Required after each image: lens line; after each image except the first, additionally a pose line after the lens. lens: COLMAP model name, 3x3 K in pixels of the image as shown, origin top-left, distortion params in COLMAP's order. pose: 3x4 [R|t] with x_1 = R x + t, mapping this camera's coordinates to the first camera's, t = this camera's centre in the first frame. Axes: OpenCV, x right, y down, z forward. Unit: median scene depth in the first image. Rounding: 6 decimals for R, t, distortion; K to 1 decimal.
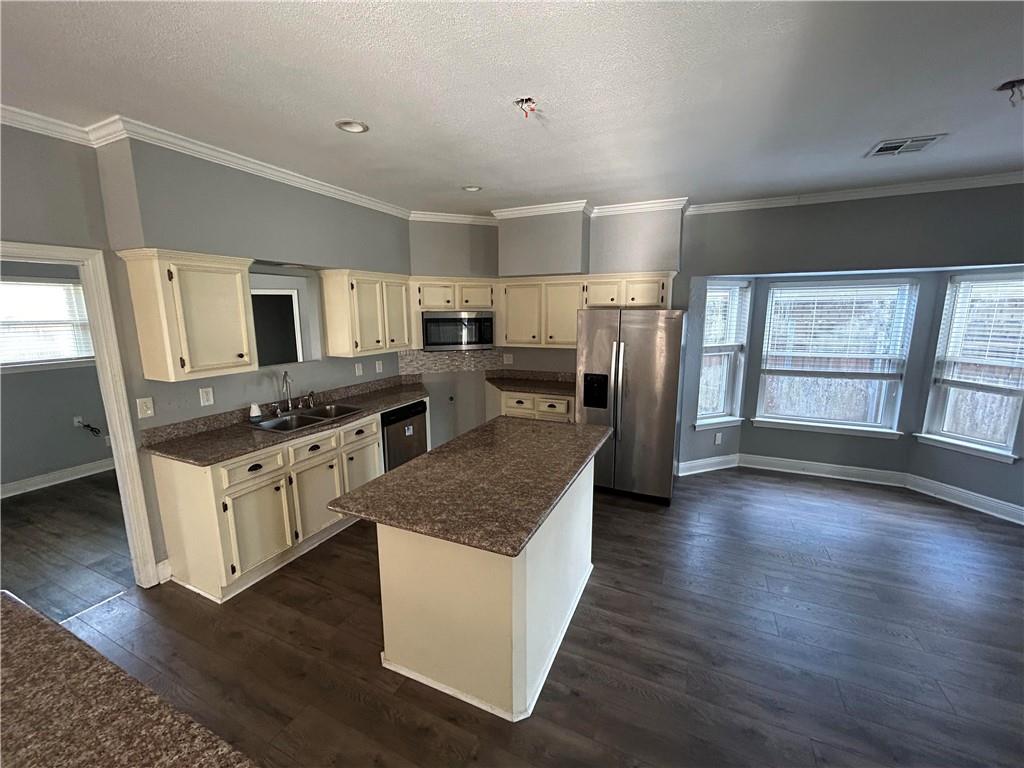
lens RADIAL K [[412.1, 0, 510.1], [0, 412.1, 382.6], [0, 0, 1]] dist [0.001072, 0.000086]
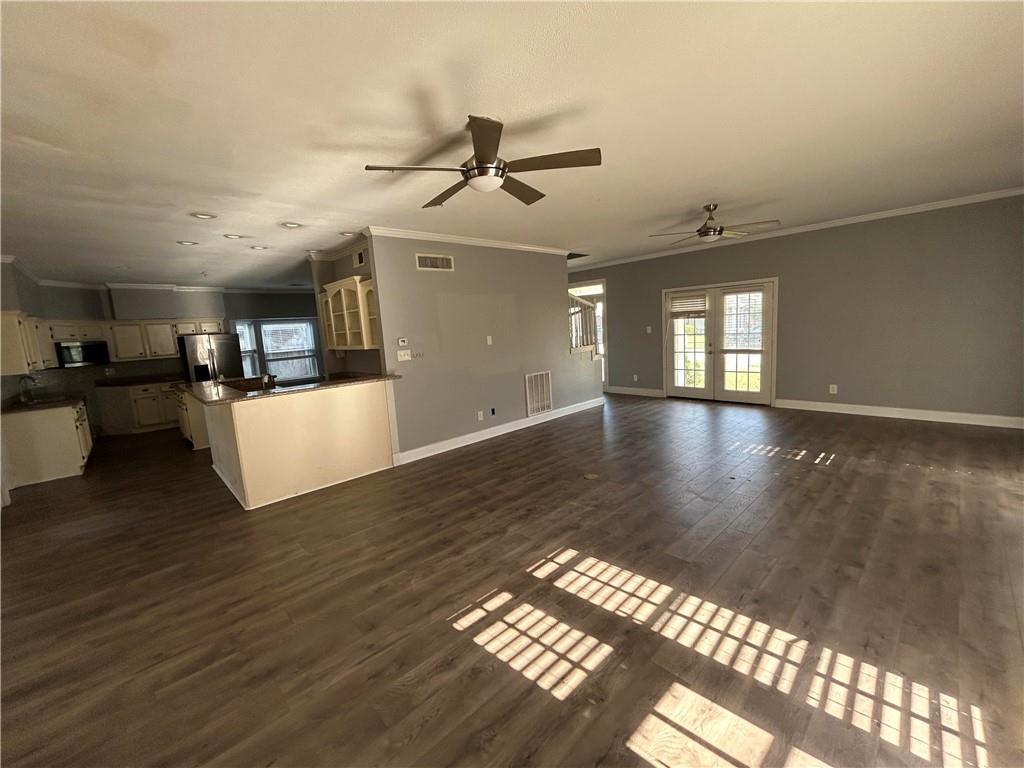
lens RADIAL K [[414.4, 0, 512.6], [0, 414.4, 382.7], [0, 0, 1]] dist [-0.000241, -0.000292]
pose [[0.363584, -0.140880, 0.920847, -1.036840], [0.216665, 0.974179, 0.063492, 0.246000], [-0.906015, 0.176430, 0.384719, -1.116113]]
